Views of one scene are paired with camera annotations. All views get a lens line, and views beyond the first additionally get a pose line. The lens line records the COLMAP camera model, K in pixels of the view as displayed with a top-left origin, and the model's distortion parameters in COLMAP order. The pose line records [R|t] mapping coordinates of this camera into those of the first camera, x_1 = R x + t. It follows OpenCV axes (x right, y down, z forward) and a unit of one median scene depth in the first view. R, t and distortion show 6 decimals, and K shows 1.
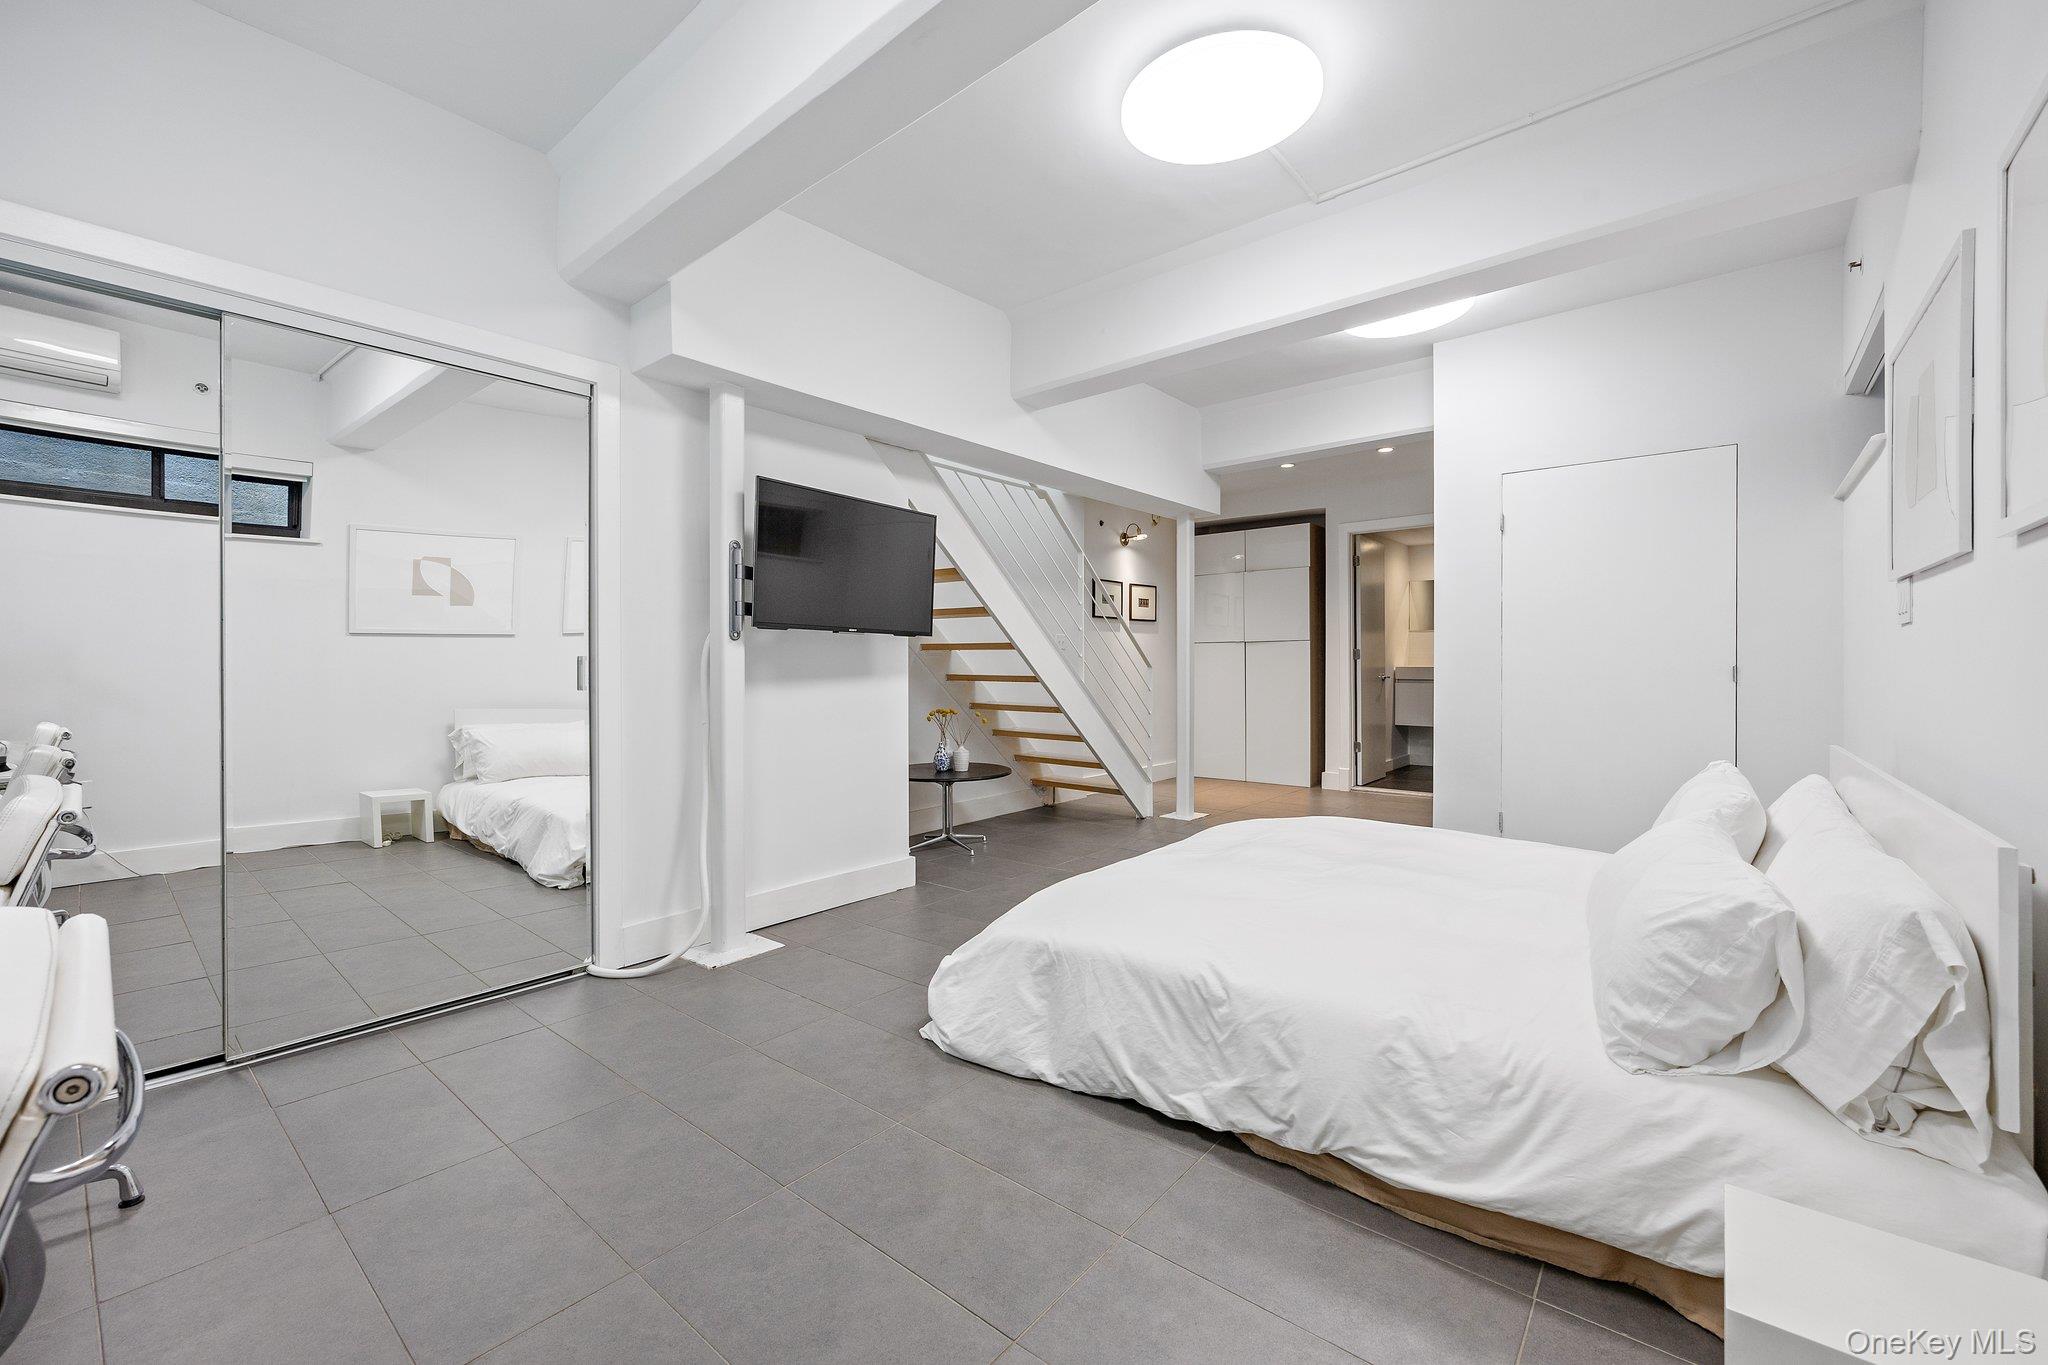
lens RADIAL K [[831.8, 0, 1017.8], [0, 831.8, 672.2], [0, 0, 1]] dist [-0.002825, -0.000904]
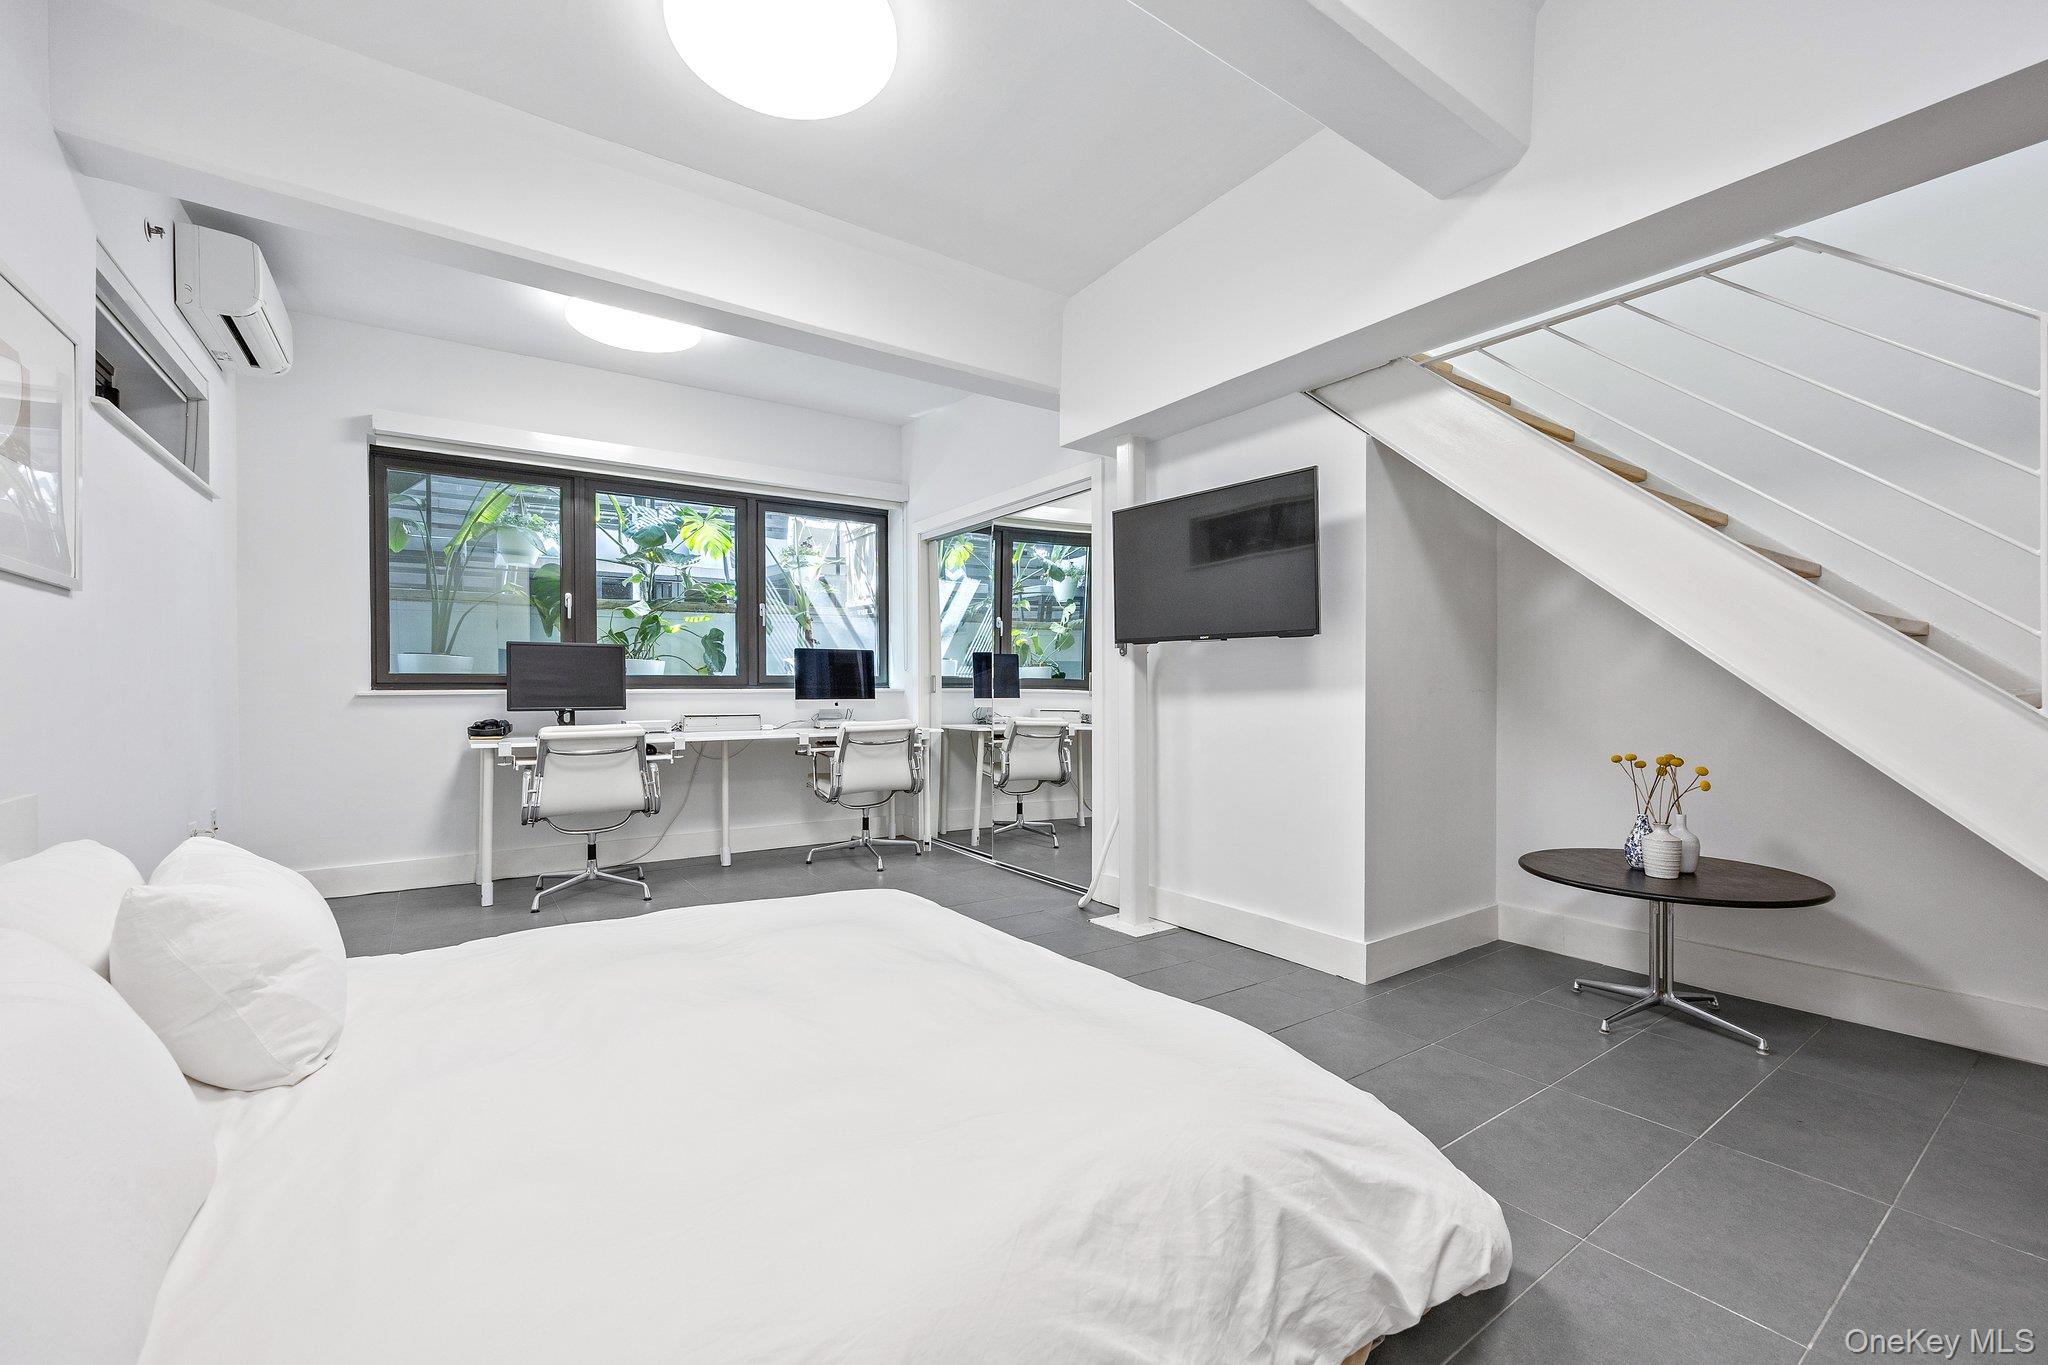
lens RADIAL K [[831.8, 0, 1024.9], [0, 831.8, 693.5], [0, 0, 1]] dist [-0.002825, -0.000904]
pose [[-0.274982, 0.004309, -0.961440, 0.610095], [-0.001909, 0.999986, 0.005028, 0.005601], [0.961447, 0.003218, -0.274970, 0.874565]]
